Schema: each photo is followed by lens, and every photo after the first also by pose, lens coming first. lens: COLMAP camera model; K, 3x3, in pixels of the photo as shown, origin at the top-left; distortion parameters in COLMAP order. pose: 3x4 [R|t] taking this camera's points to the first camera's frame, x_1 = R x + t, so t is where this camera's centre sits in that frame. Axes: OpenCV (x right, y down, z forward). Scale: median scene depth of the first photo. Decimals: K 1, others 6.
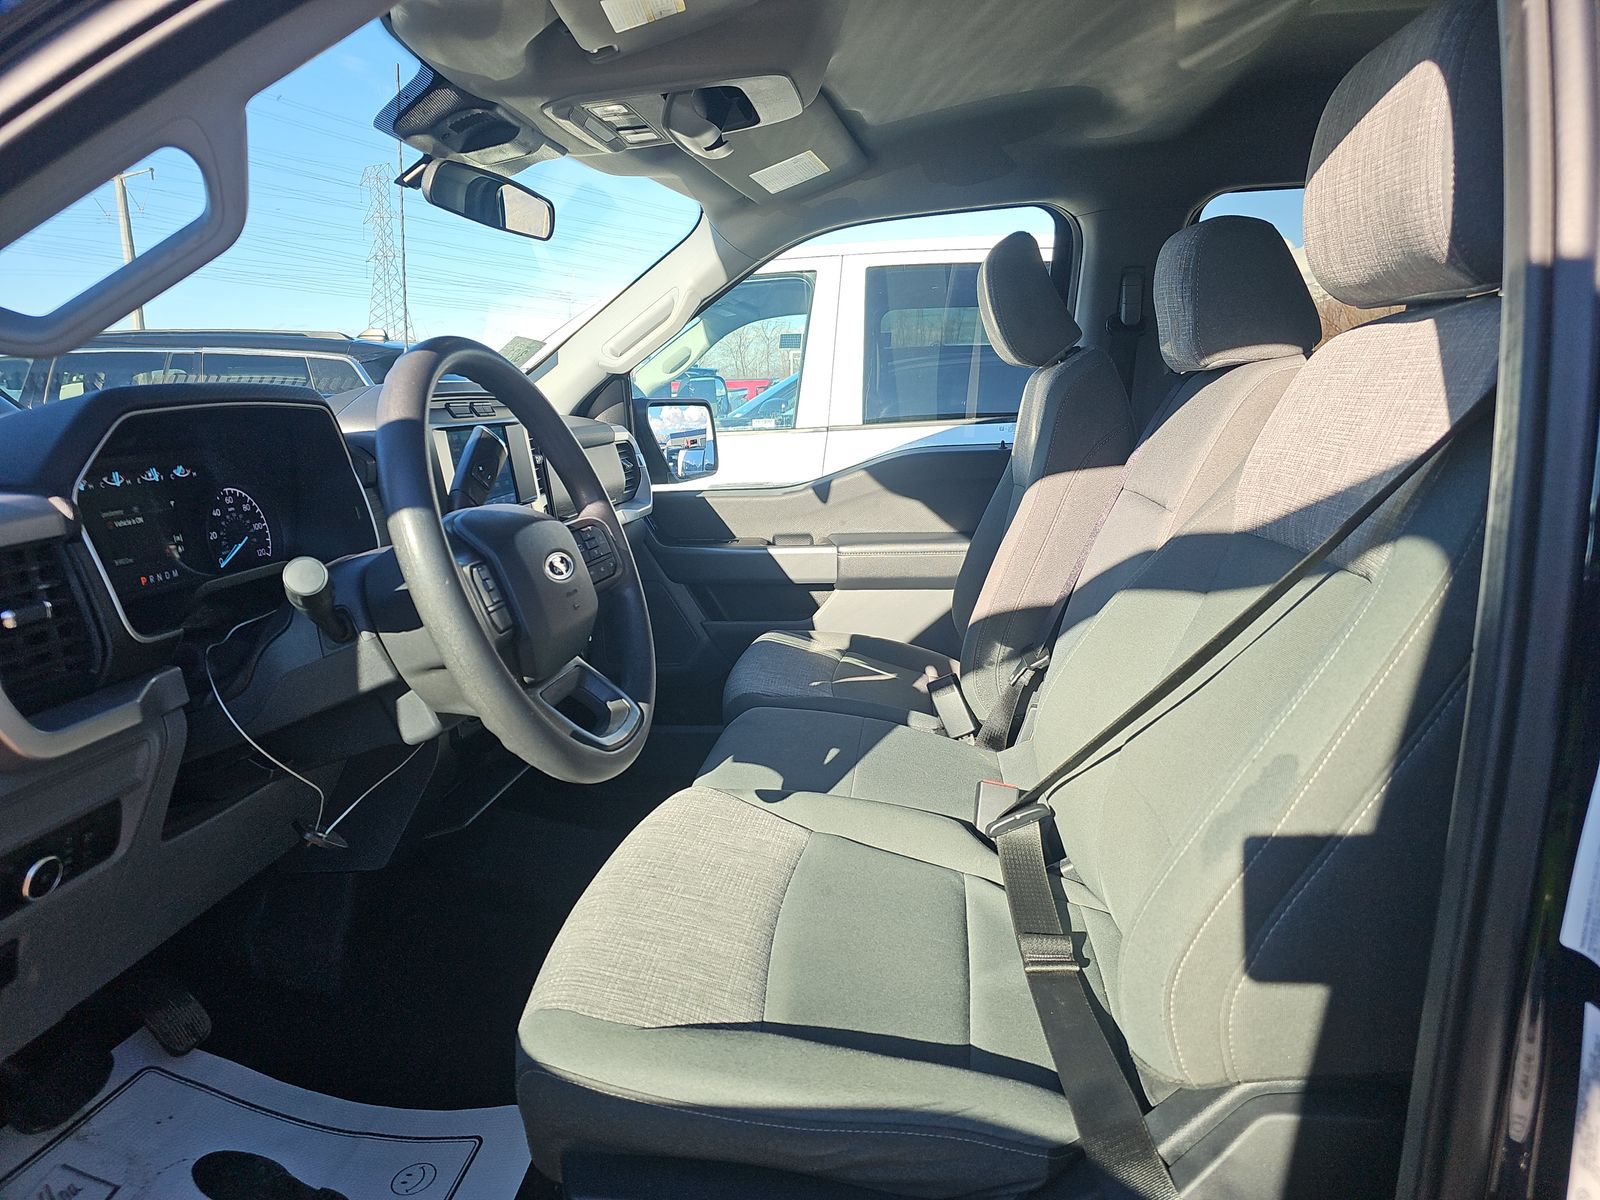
lens RADIAL K [[1069.5, 0, 799.5], [0, 1069.5, 613.4], [0, 0, 1]] dist [0.041969, -0.020609]
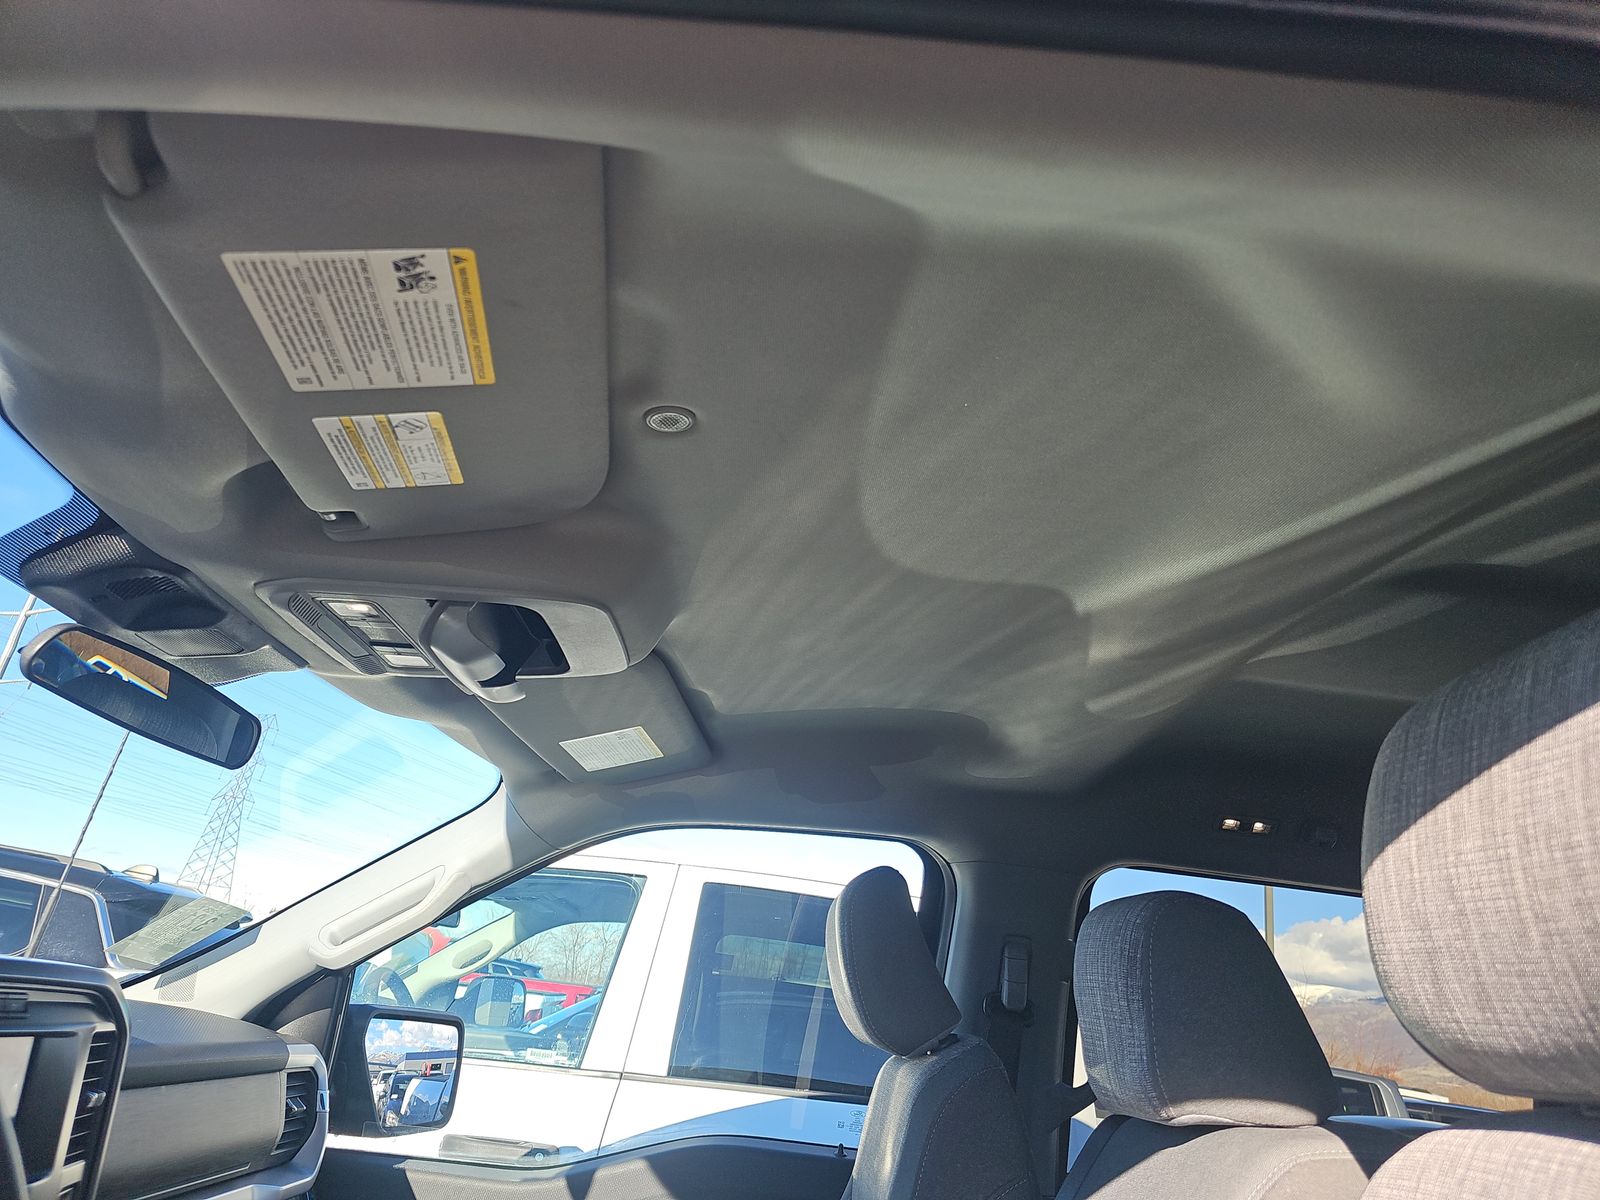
lens RADIAL K [[1069.5, 0, 801.7], [0, 1069.5, 602.7], [0, 0, 1]] dist [0.041969, -0.020609]
pose [[0.978654, 0.186156, 0.087079, 0.040842], [-0.109731, 0.831567, -0.544477, -0.082803], [-0.173769, 0.523299, 0.834244, 0.258885]]
